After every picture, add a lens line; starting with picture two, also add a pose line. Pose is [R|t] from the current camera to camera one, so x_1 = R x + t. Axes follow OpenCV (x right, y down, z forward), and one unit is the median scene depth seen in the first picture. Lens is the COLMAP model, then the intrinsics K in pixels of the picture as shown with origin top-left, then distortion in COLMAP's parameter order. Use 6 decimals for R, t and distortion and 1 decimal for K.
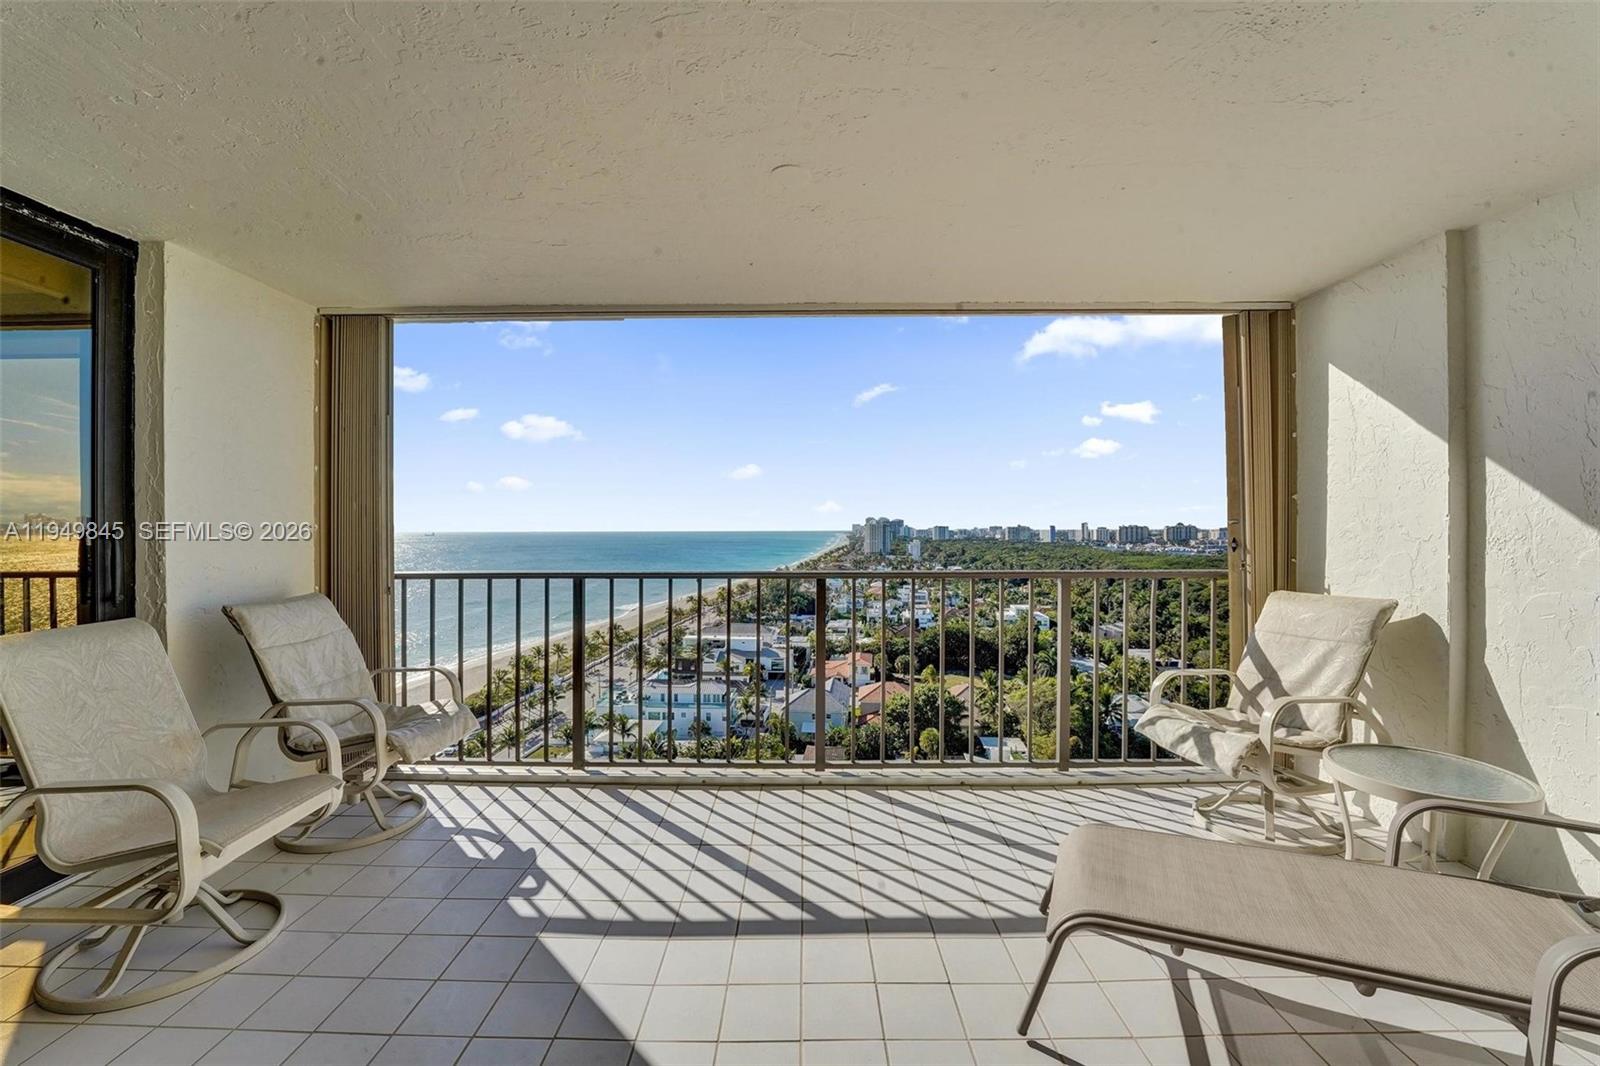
lens RADIAL K [[649.8, 0, 798.2], [0, 649.8, 535.6], [0, 0, 1]] dist [-0.016137, 0.000023]
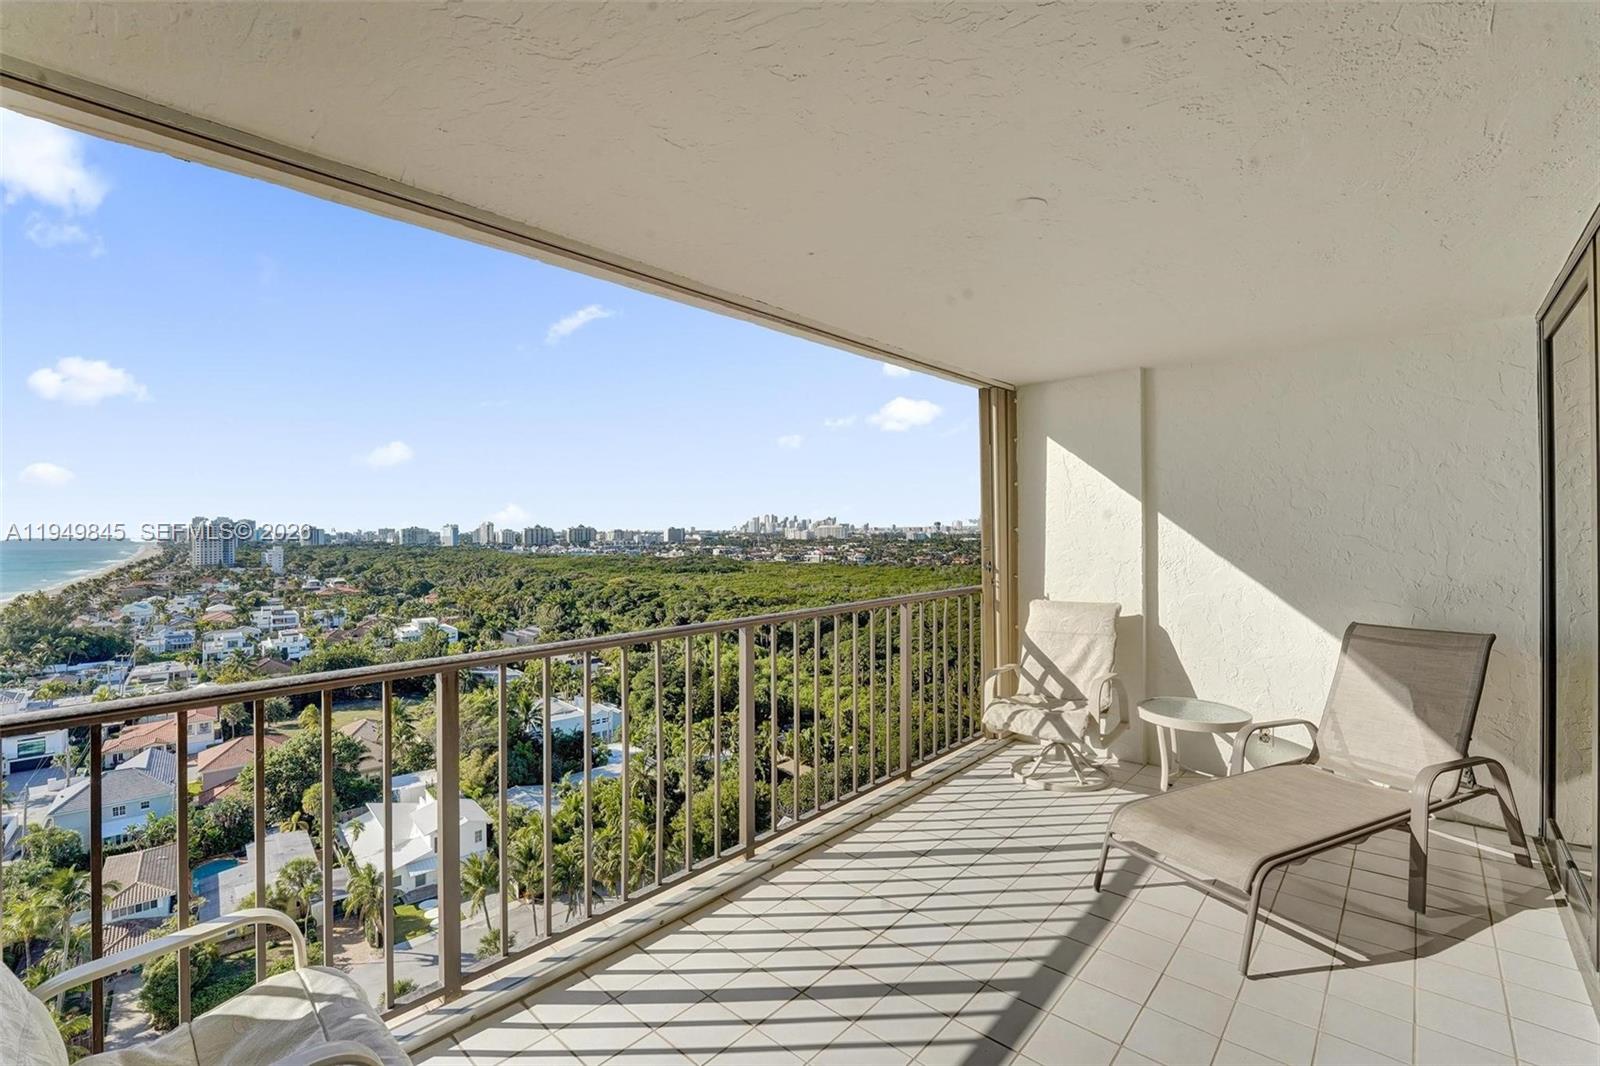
lens RADIAL K [[686.8, 0, 794.7], [0, 686.8, 536.0], [0, 0, 1]] dist [-0.033228, 0.005185]
pose [[0.668895, -0.008785, 0.743305, -0.016051], [0.011307, 0.999935, 0.001643, -0.001409], [-0.743271, 0.007306, 0.668951, 0.009971]]
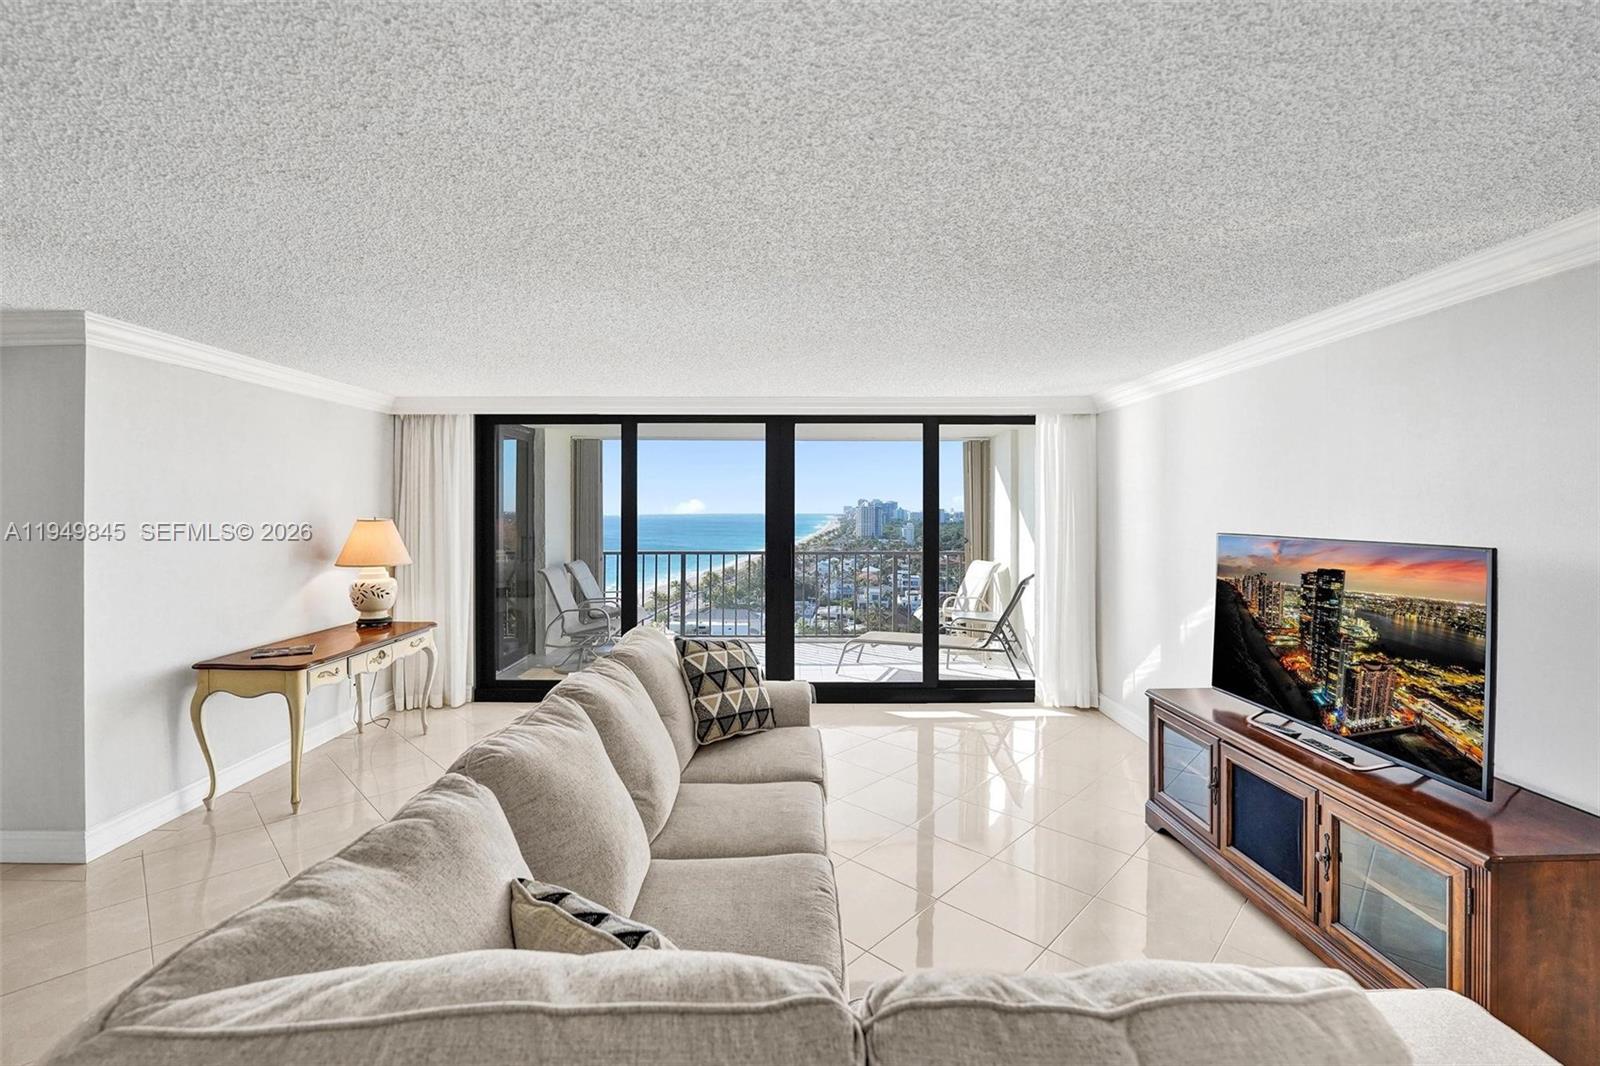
lens RADIAL K [[686.8, 0, 802.8], [0, 686.8, 509.3], [0, 0, 1]] dist [-0.033228, 0.005185]
pose [[0.999727, 0.002552, 0.023239, 0.000683], [-0.002254, 0.999915, -0.012828, -0.001852], [-0.023270, 0.012773, 0.999648, -0.042085]]
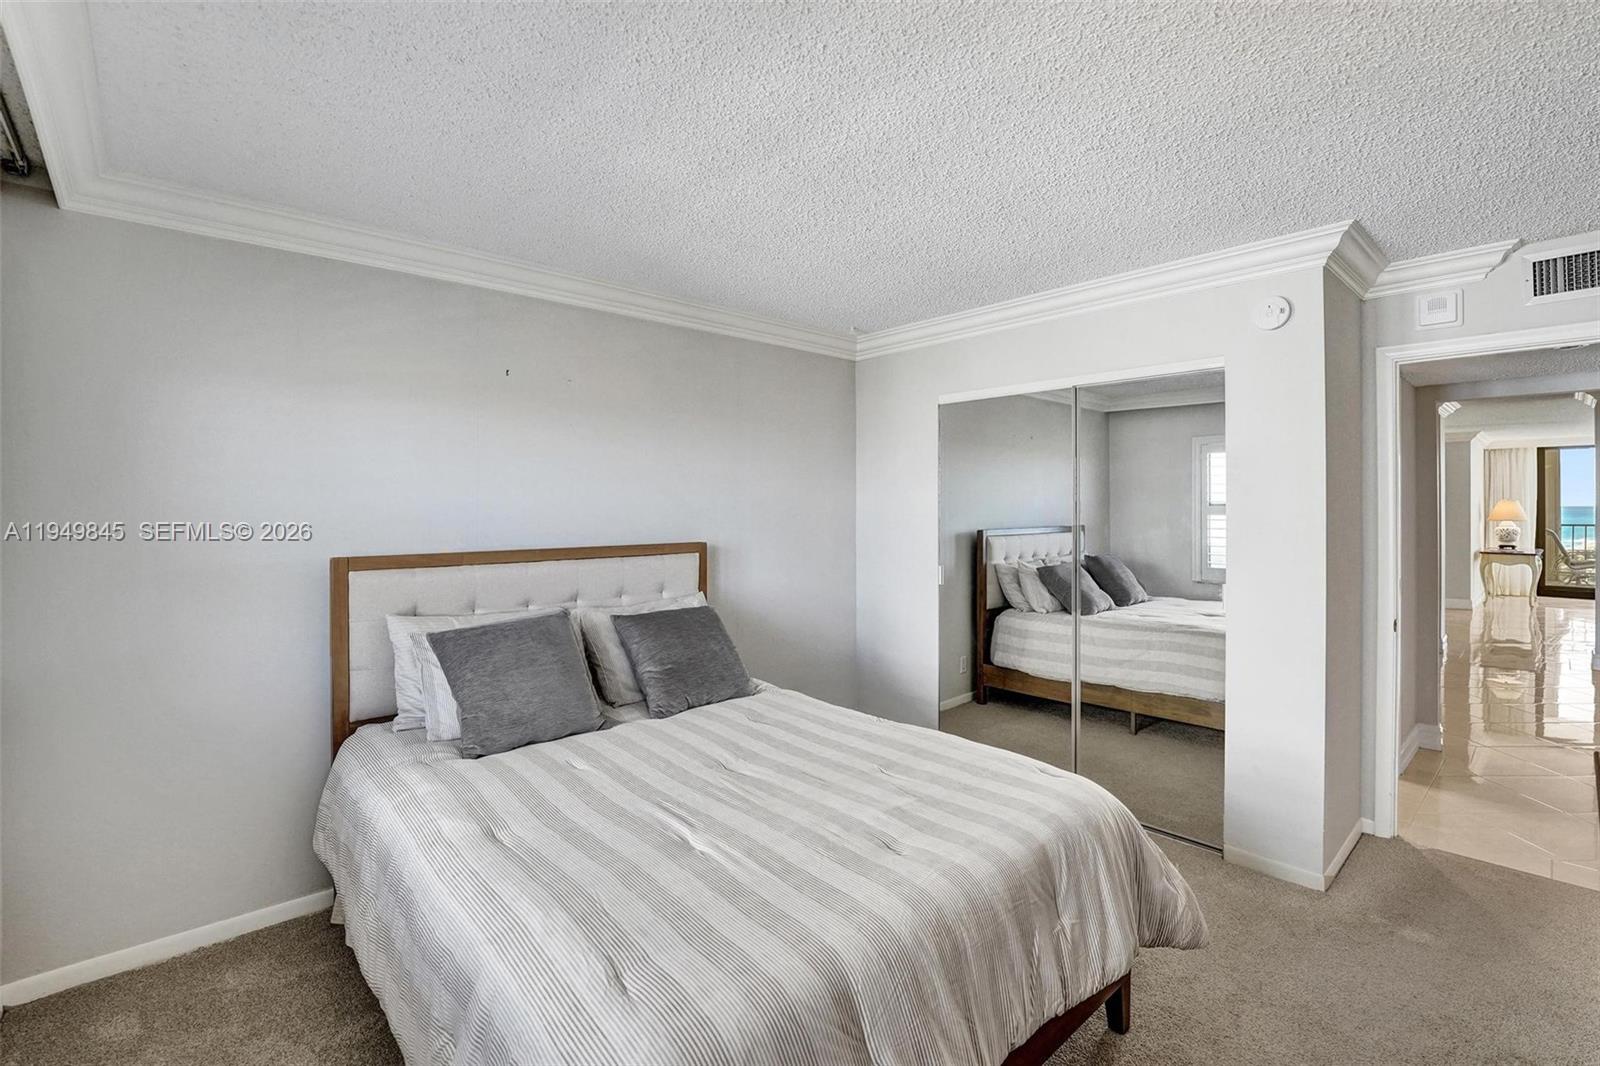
lens RADIAL K [[686.8, 0, 813.7], [0, 686.8, 500.6], [0, 0, 1]] dist [-0.033228, 0.005185]
pose [[0.676461, 0.003516, -0.736470, -0.020708], [-0.008211, 0.999962, -0.002769, -0.000679], [0.736432, 0.007920, 0.676465, -0.125747]]
